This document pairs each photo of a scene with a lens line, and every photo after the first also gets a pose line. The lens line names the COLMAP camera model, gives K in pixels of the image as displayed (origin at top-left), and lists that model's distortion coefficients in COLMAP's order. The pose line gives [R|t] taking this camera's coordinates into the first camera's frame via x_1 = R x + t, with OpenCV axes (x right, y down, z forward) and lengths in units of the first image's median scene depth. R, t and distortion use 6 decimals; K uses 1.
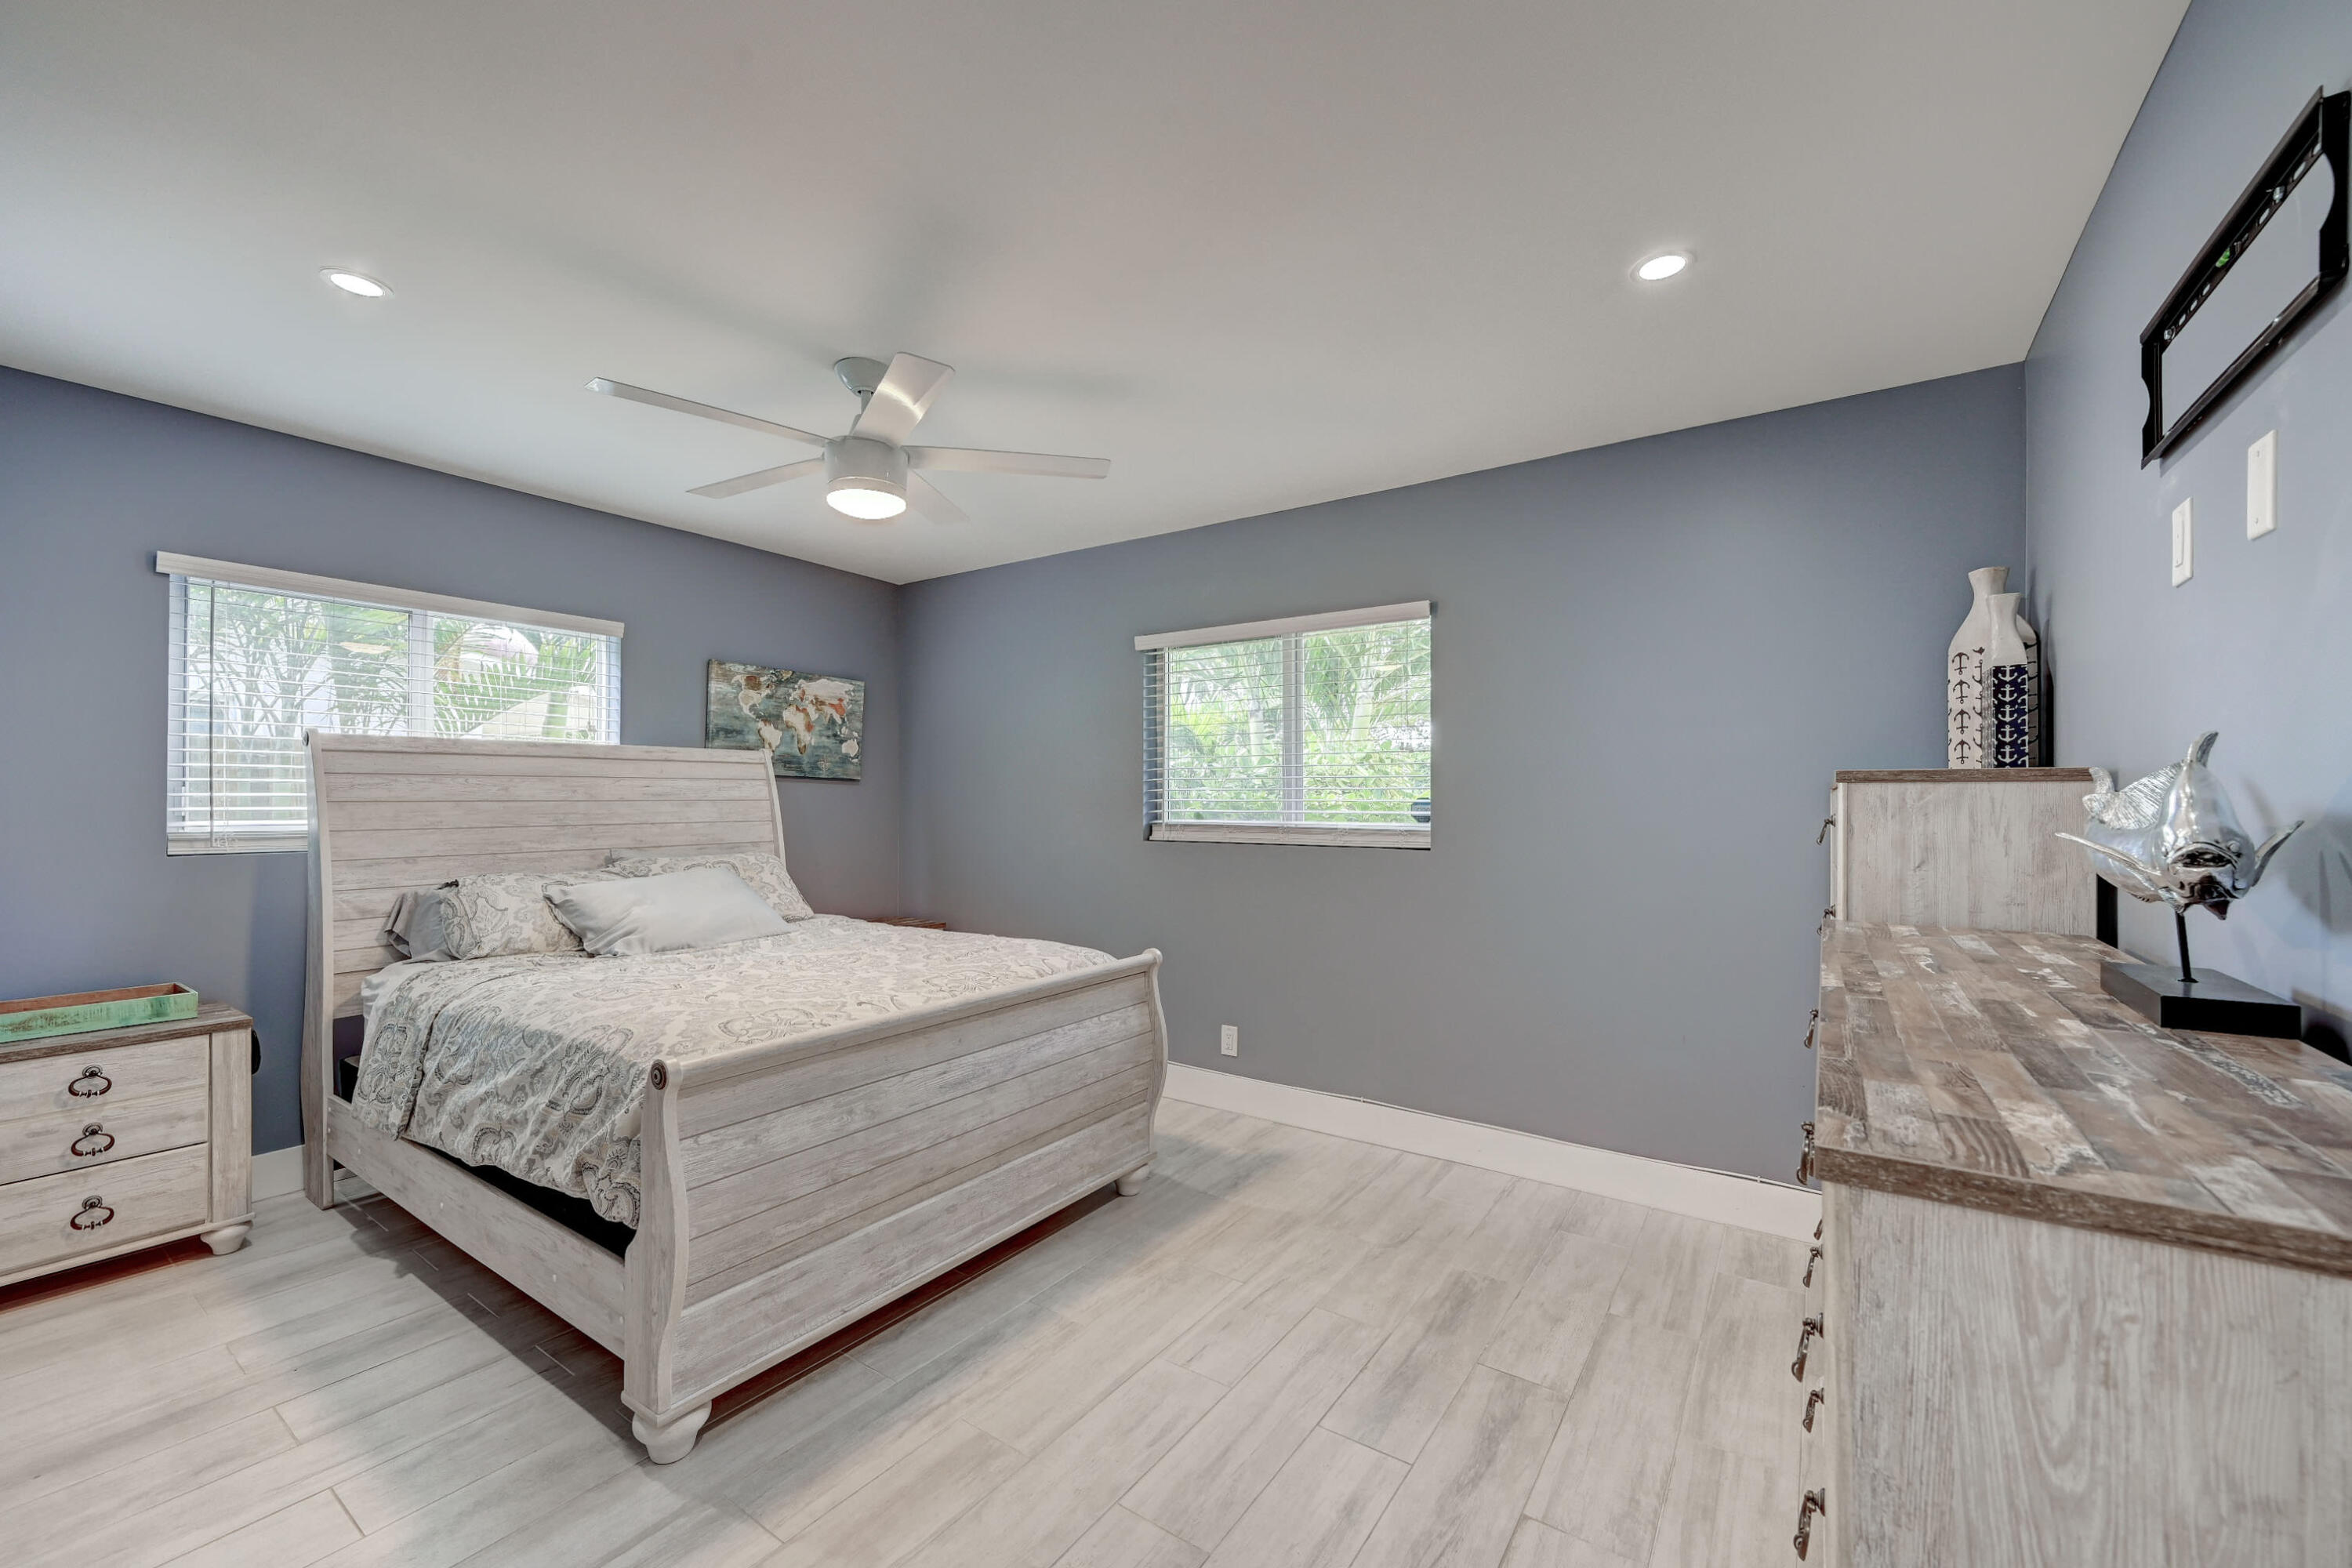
lens RADIAL K [[936.6, 0, 1192.4], [0, 936.6, 799.7], [0, 0, 1]] dist [-0.001592, 0.000080]
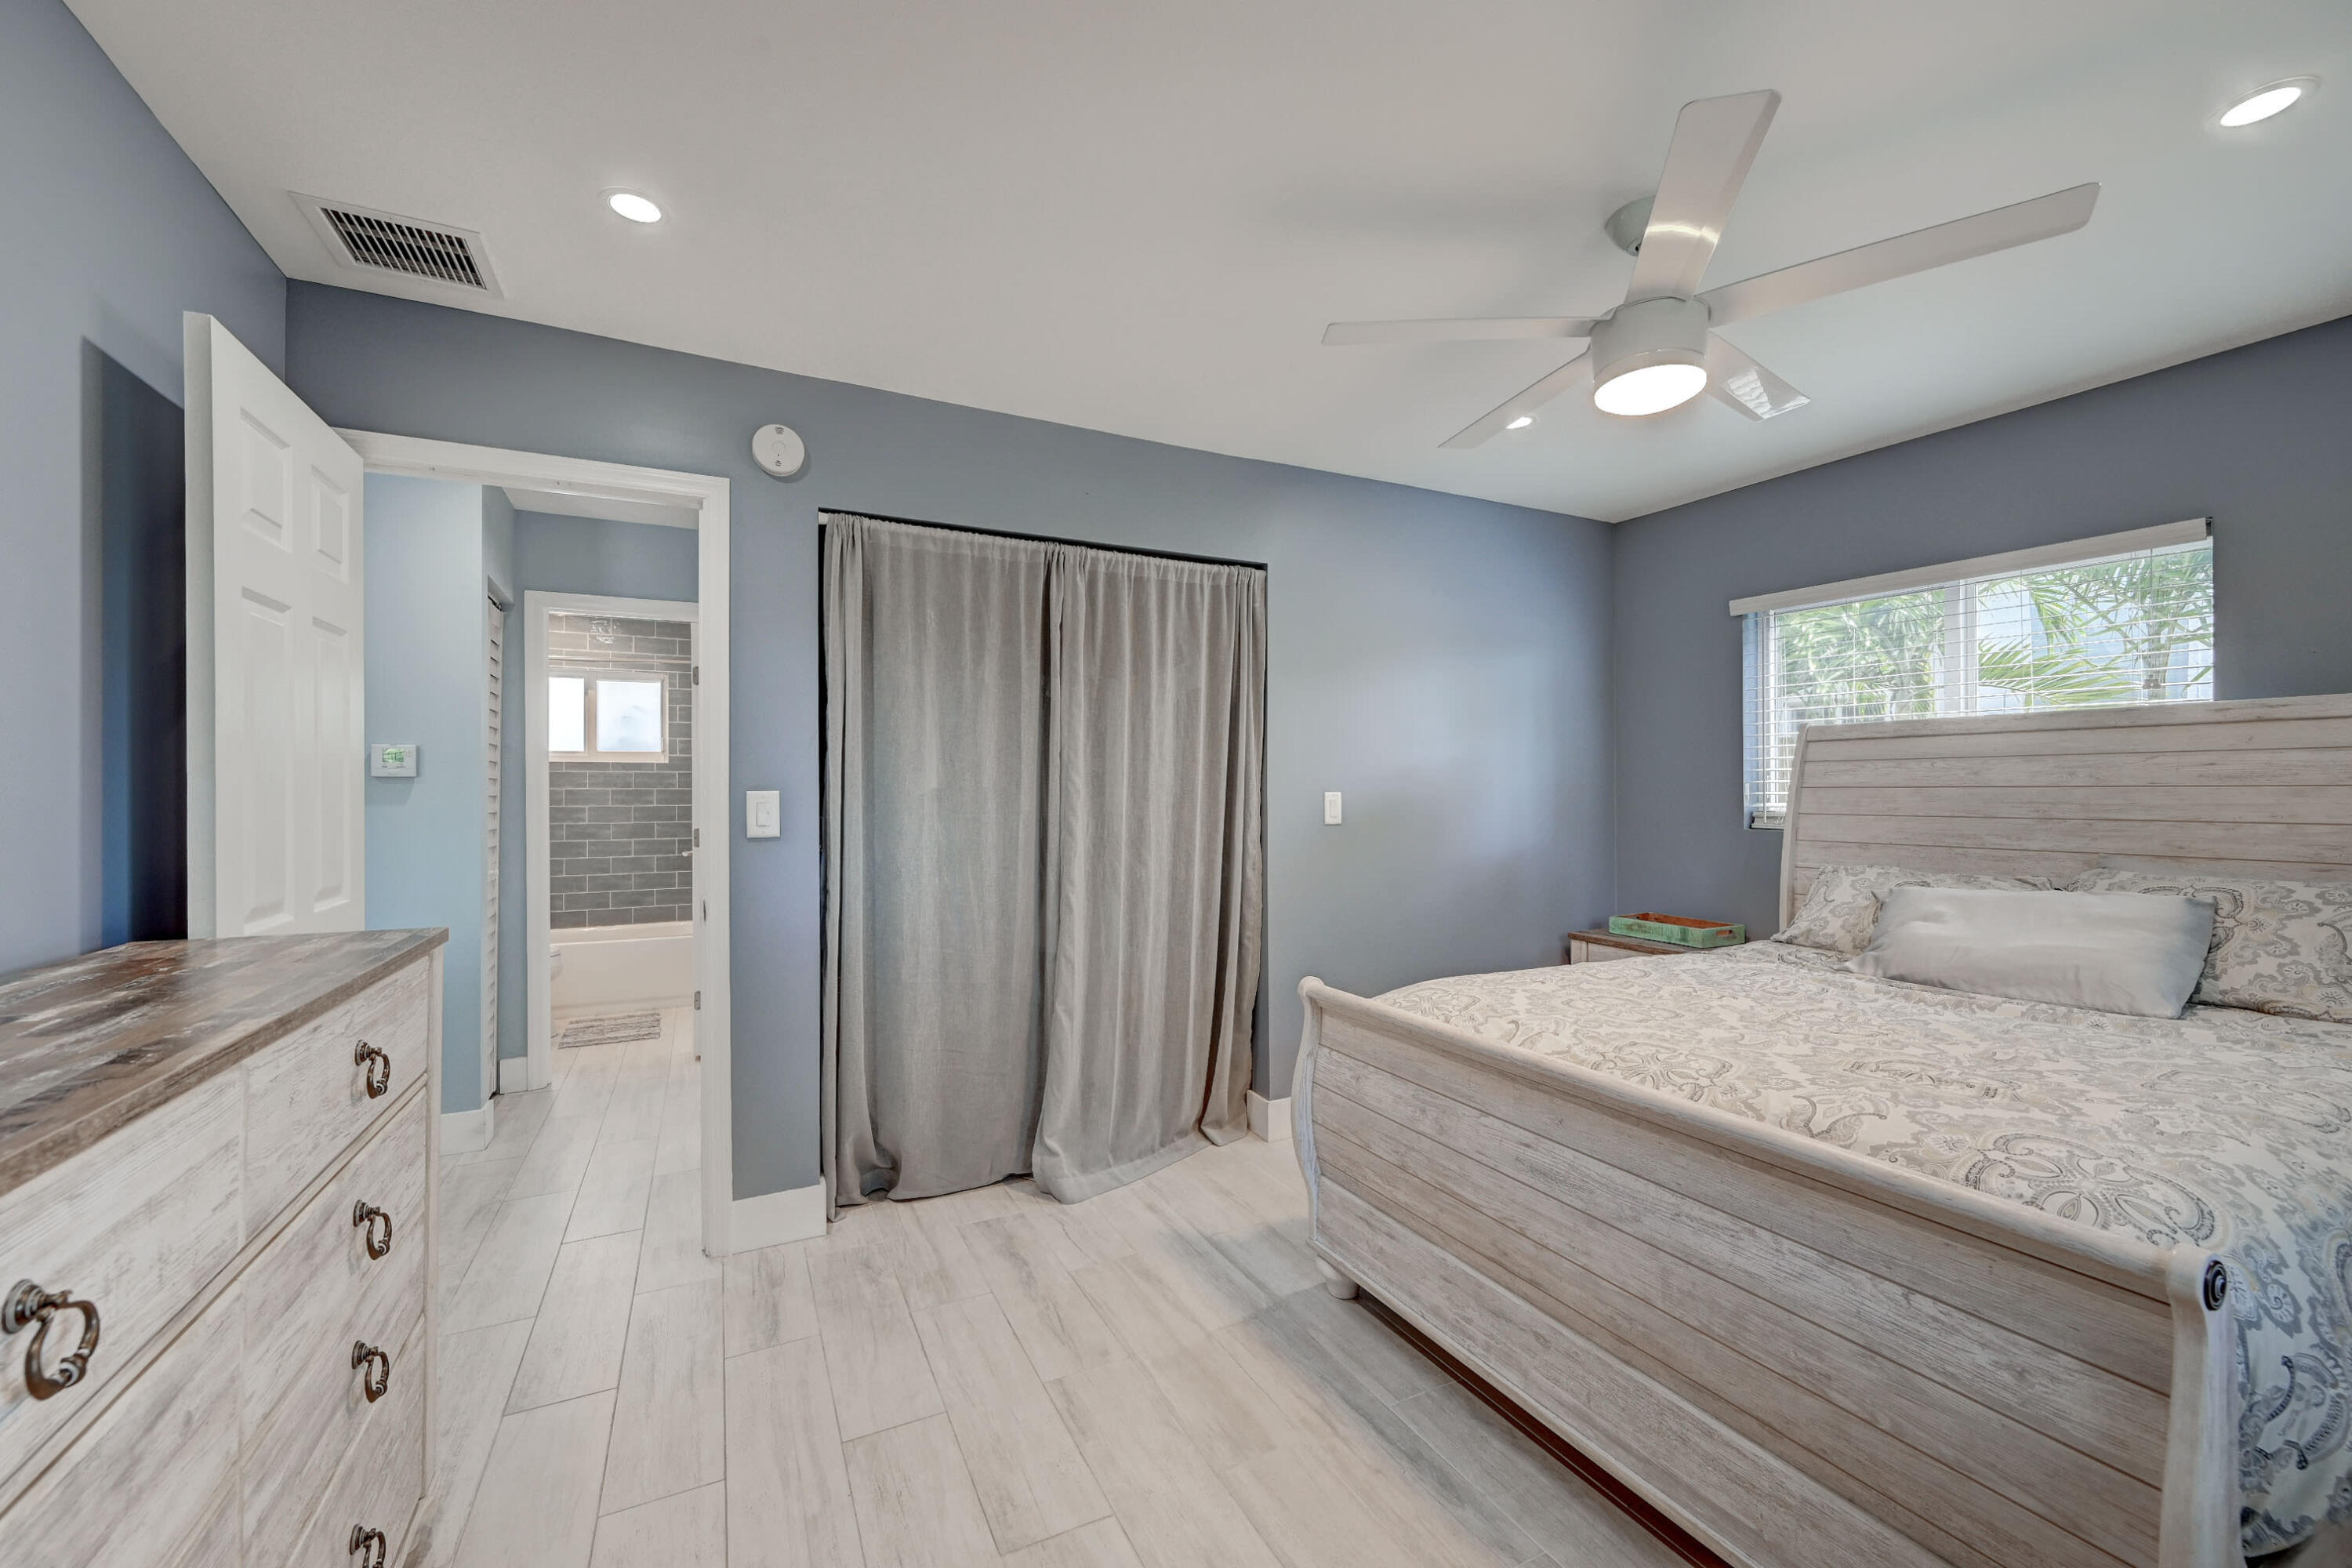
lens RADIAL K [[936.6, 0, 1169.5], [0, 936.6, 778.2], [0, 0, 1]] dist [-0.001592, 0.000080]
pose [[-0.498233, -0.007628, -0.867010, 0.417061], [0.001551, 0.999952, -0.009689, 0.000893], [0.867042, -0.006172, -0.498197, 0.873814]]
